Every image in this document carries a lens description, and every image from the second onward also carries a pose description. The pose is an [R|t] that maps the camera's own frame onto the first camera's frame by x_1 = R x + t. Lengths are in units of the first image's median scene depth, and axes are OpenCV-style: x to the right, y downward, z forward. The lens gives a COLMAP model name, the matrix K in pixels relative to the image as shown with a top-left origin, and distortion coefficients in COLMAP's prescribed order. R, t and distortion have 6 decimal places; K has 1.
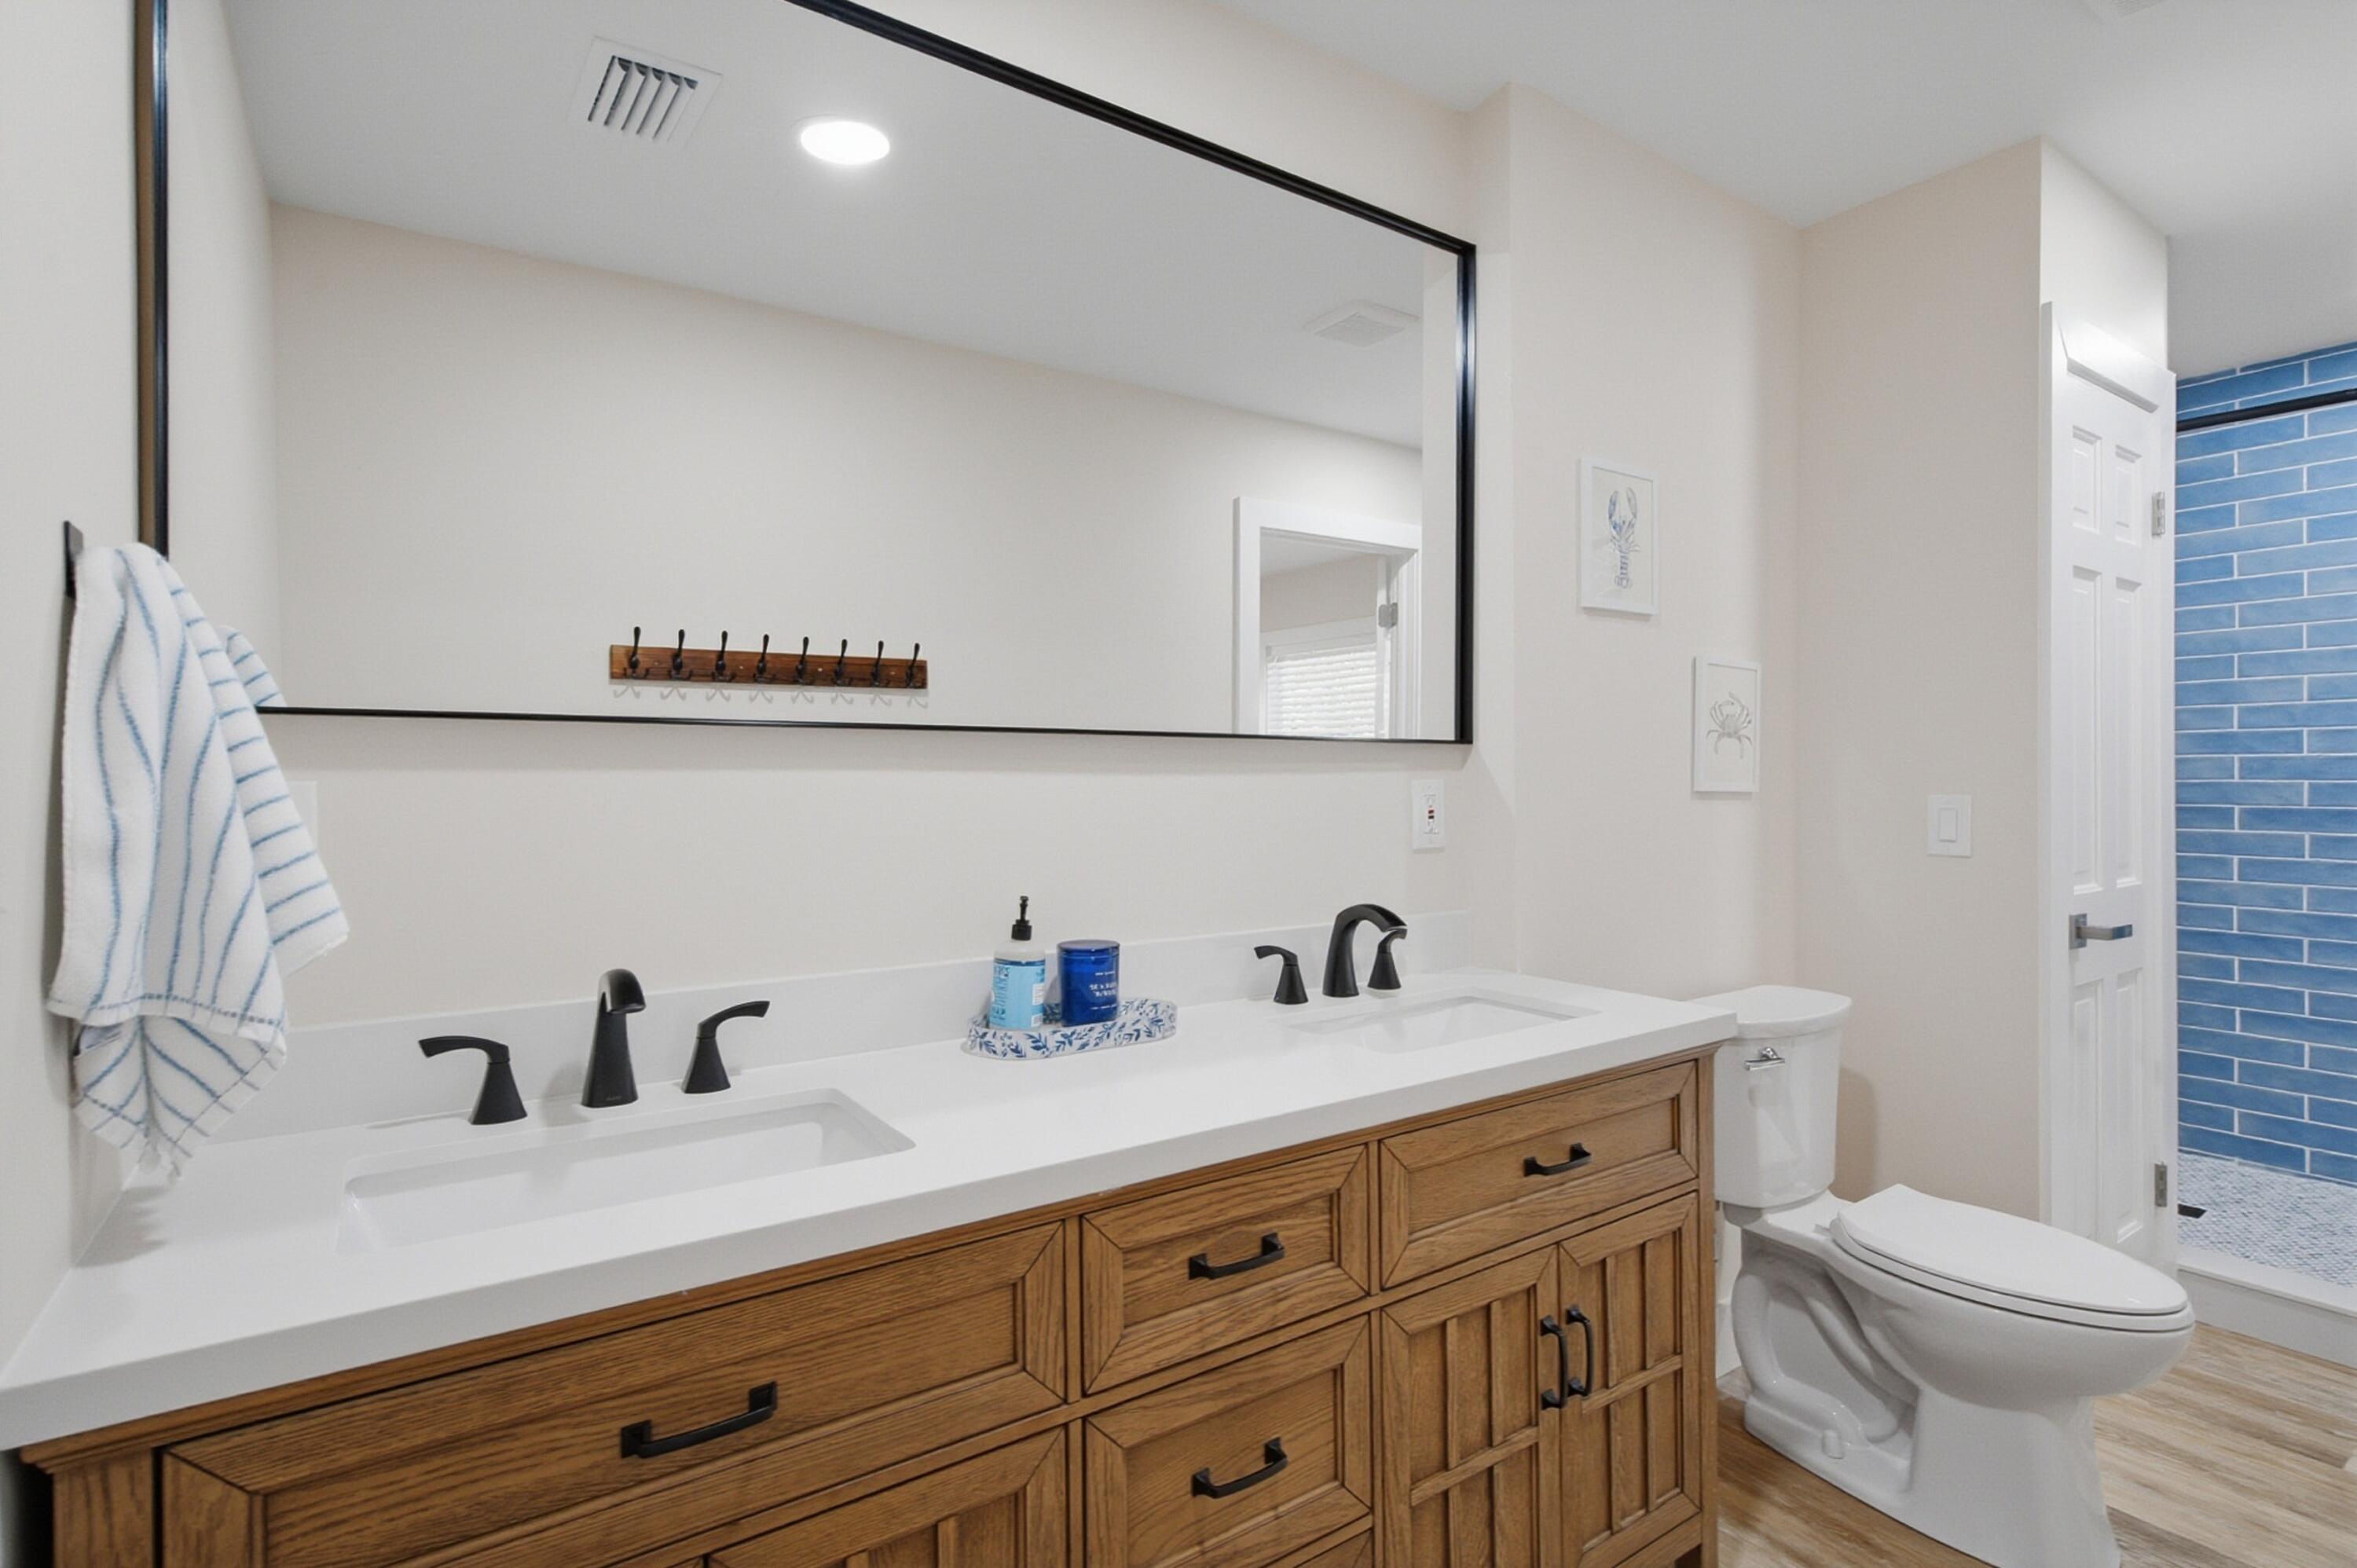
lens RADIAL K [[1124.5, 0, 1169.2], [0, 1124.5, 793.3], [0, 0, 1]] dist [-0.006363, -0.000512]
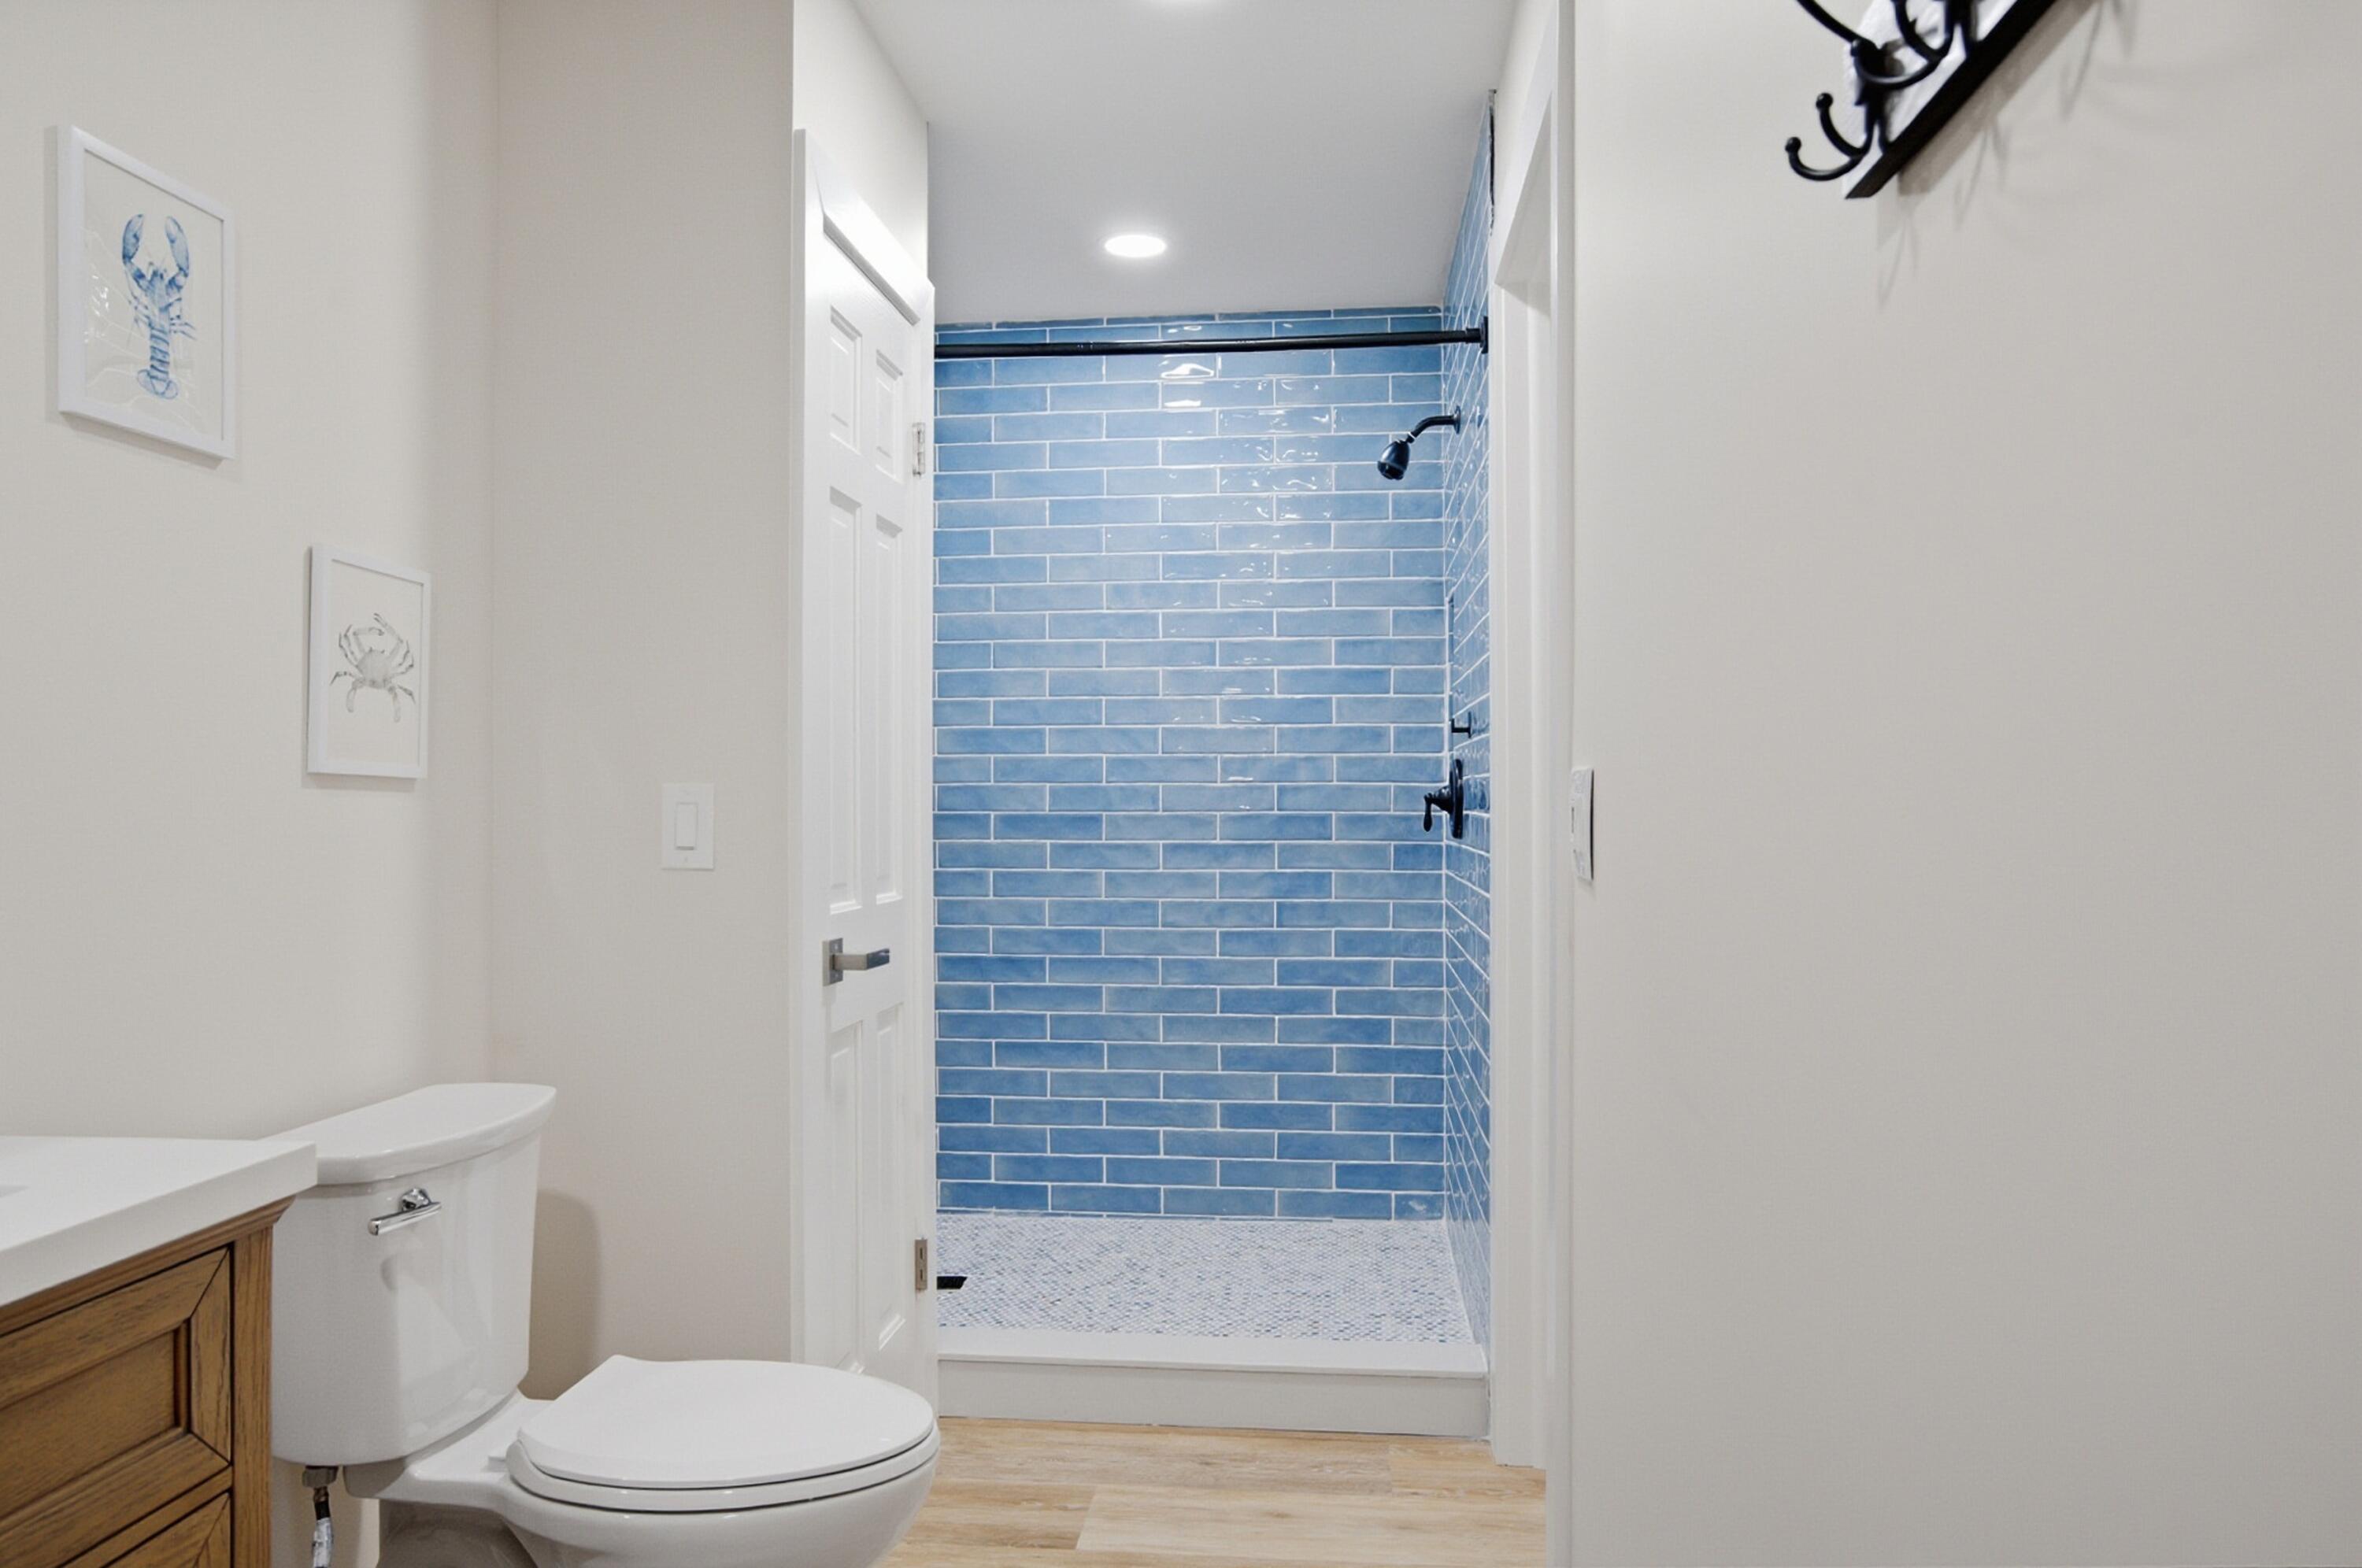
lens RADIAL K [[1567.0, 0, 1183.3], [0, 1567.0, 784.7], [0, 0, 1]] dist [0.036037, 0.004456]
pose [[0.638690, 0.017643, 0.769262, 0.126735], [0.000541, 0.999727, -0.023377, 0.025984], [-0.769464, 0.015347, 0.638506, 0.117316]]
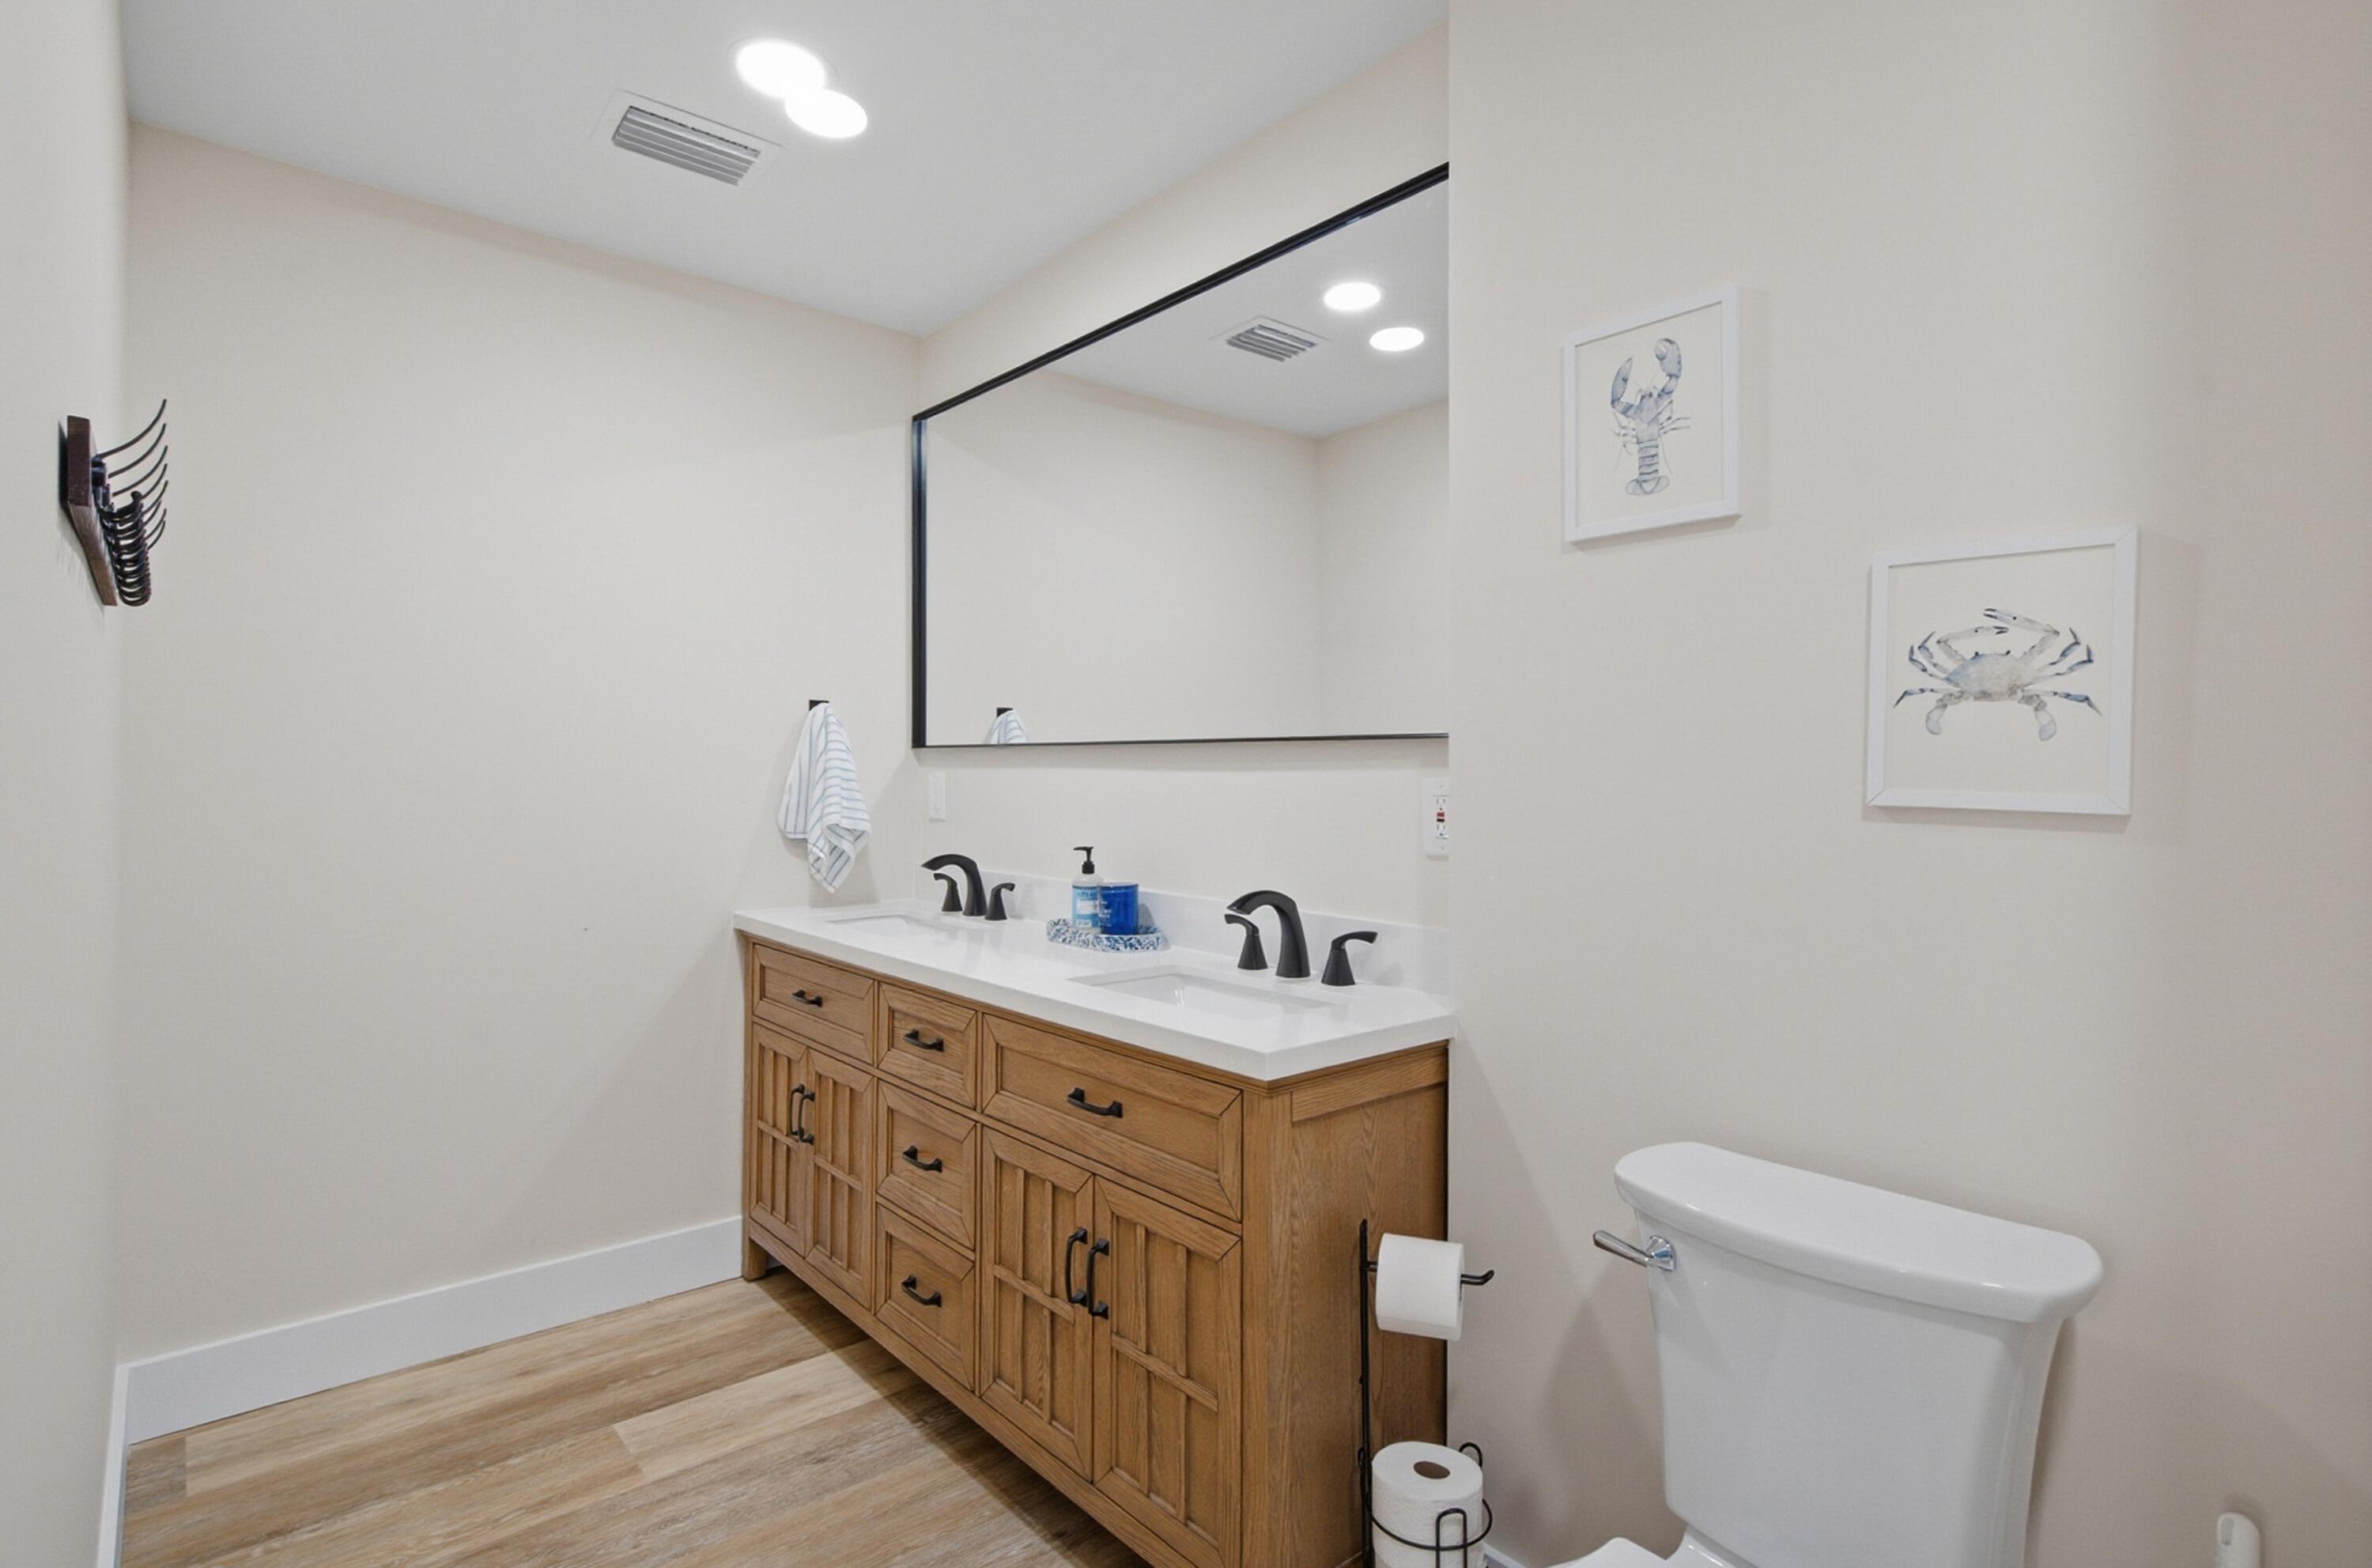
lens RADIAL K [[1131.8, 0, 1122.9], [0, 1131.8, 764.8], [0, 0, 1]] dist [-0.006363, -0.000512]
pose [[0.102362, 0.004619, -0.994736, 1.034964], [-0.008495, 0.999957, 0.003769, -0.021300], [0.994711, 0.008065, 0.102397, 0.615720]]
